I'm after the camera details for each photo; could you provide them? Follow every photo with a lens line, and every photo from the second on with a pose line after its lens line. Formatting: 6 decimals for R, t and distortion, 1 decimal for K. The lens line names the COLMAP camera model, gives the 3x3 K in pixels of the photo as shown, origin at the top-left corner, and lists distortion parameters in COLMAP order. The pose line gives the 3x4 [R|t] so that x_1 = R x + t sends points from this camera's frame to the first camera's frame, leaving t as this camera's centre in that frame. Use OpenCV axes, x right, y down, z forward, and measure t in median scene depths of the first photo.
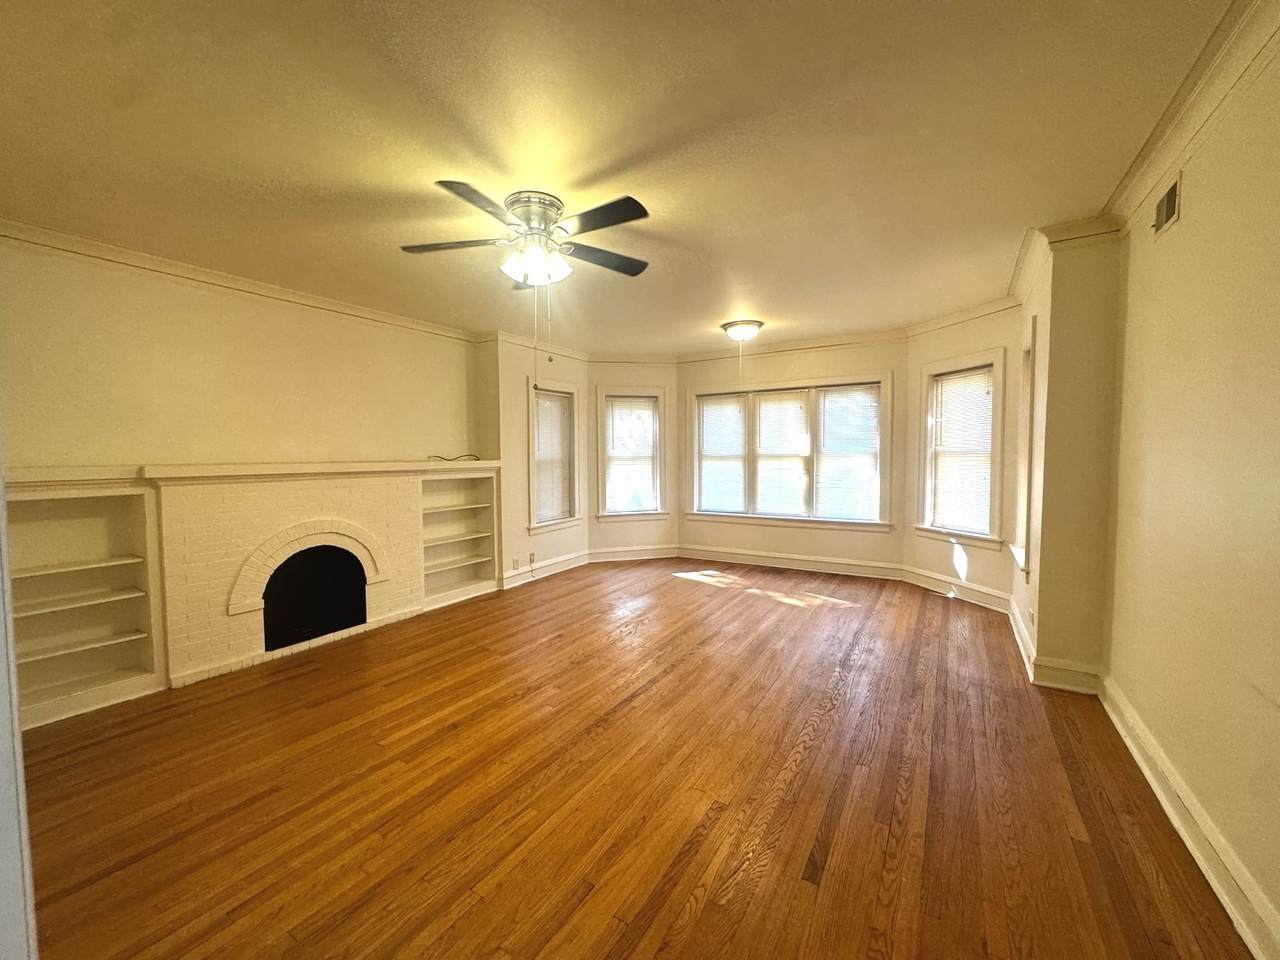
lens RADIAL K [[511.5, 0, 638.3], [0, 511.5, 482.7], [0, 0, 1]] dist [0.000667, -0.000560]
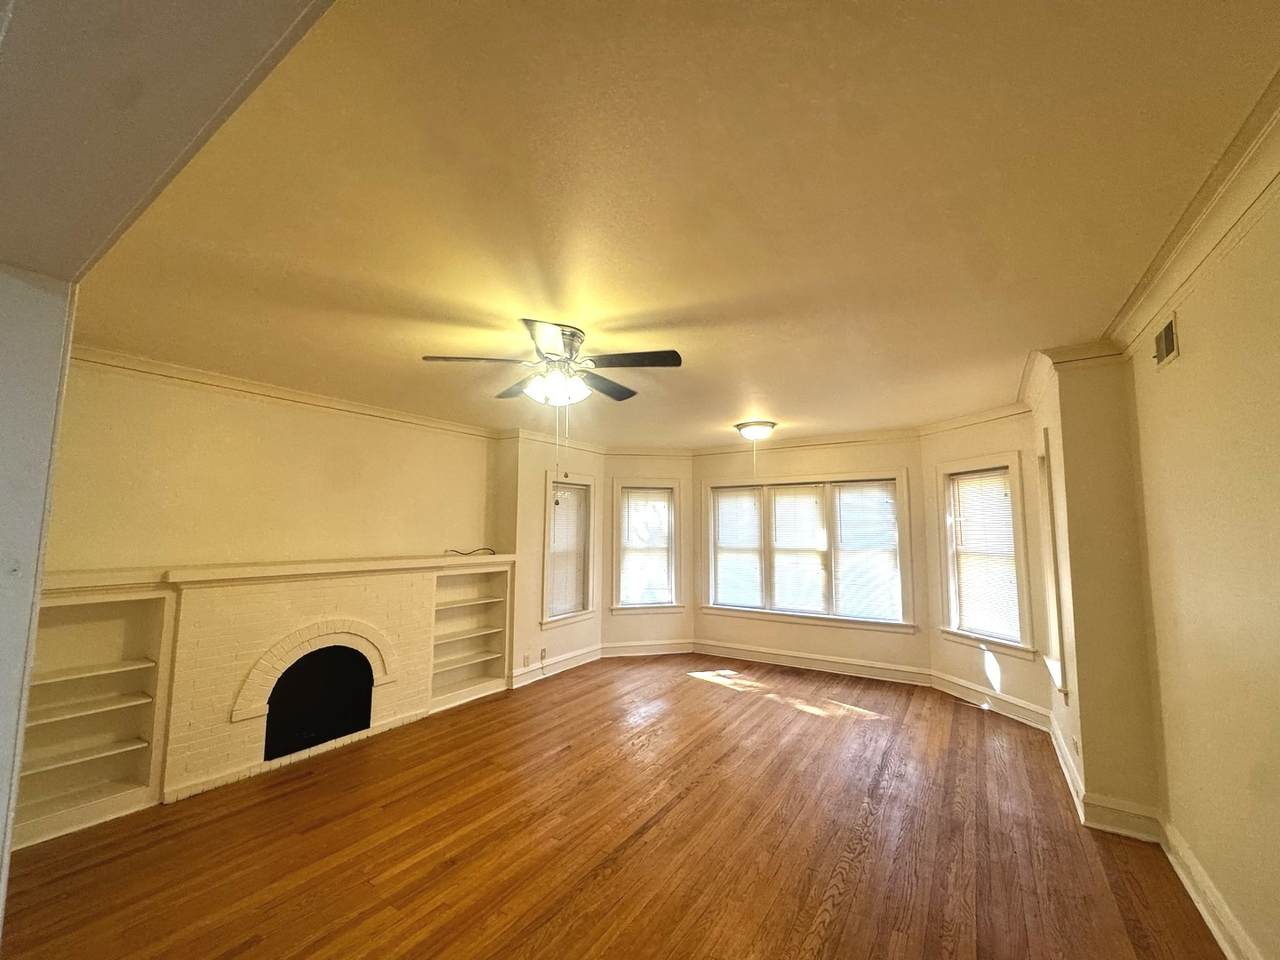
lens RADIAL K [[511.5, 0, 638.5], [0, 511.5, 485.1], [0, 0, 1]] dist [0.000667, -0.000560]
pose [[0.999476, 0.008182, -0.031302, 0.002095], [-0.012586, 0.989616, -0.143183, -0.048436], [0.029806, 0.143502, 0.989201, -0.006552]]
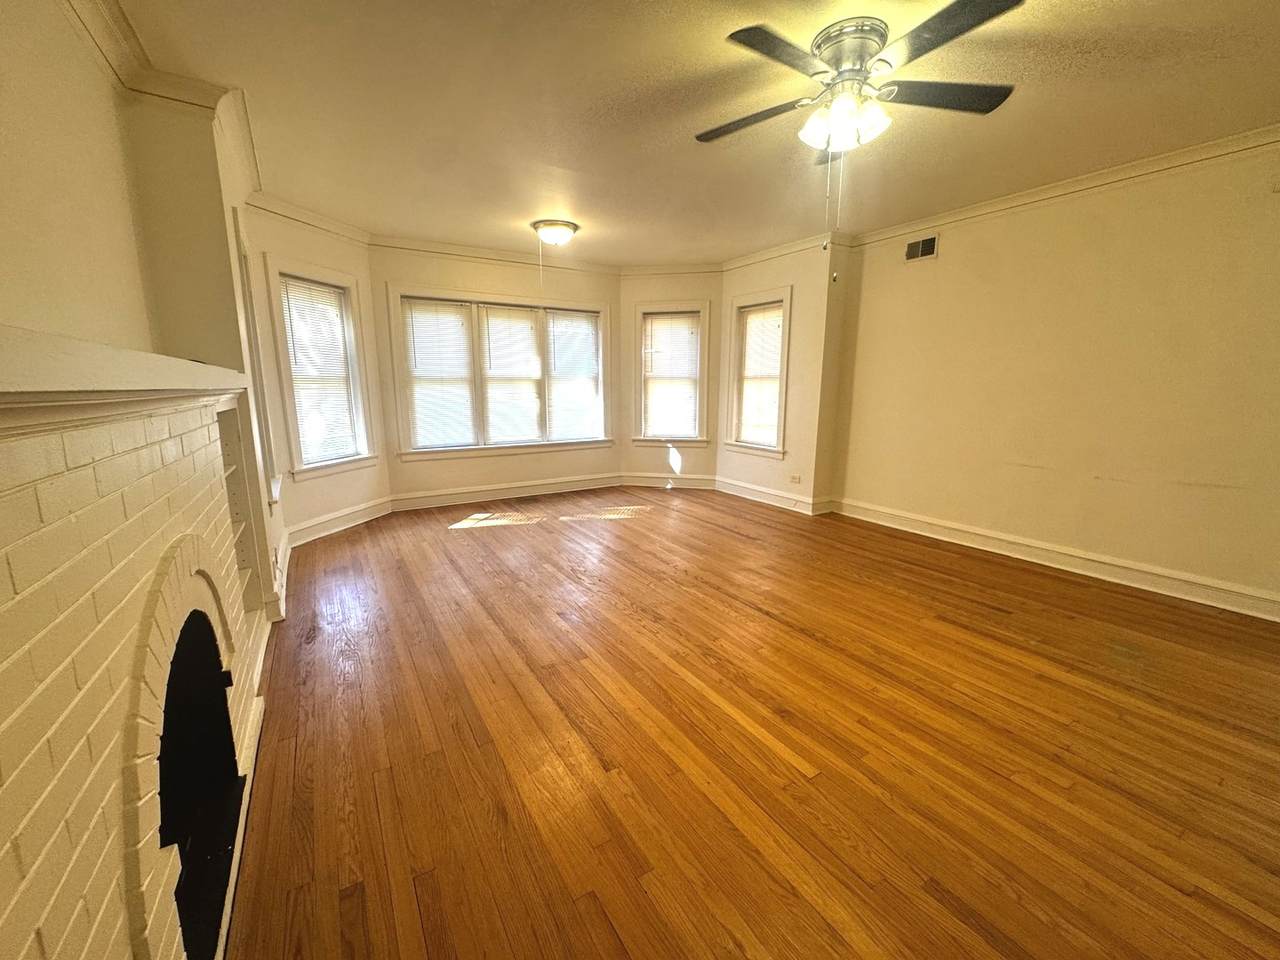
lens RADIAL K [[511.5, 0, 643.2], [0, 511.5, 480.3], [0, 0, 1]] dist [0.000667, -0.000560]
pose [[0.449271, -0.153177, 0.880166, -0.707210], [0.043903, 0.987787, 0.149496, 0.001764], [-0.892316, -0.028522, 0.450509, 0.553762]]
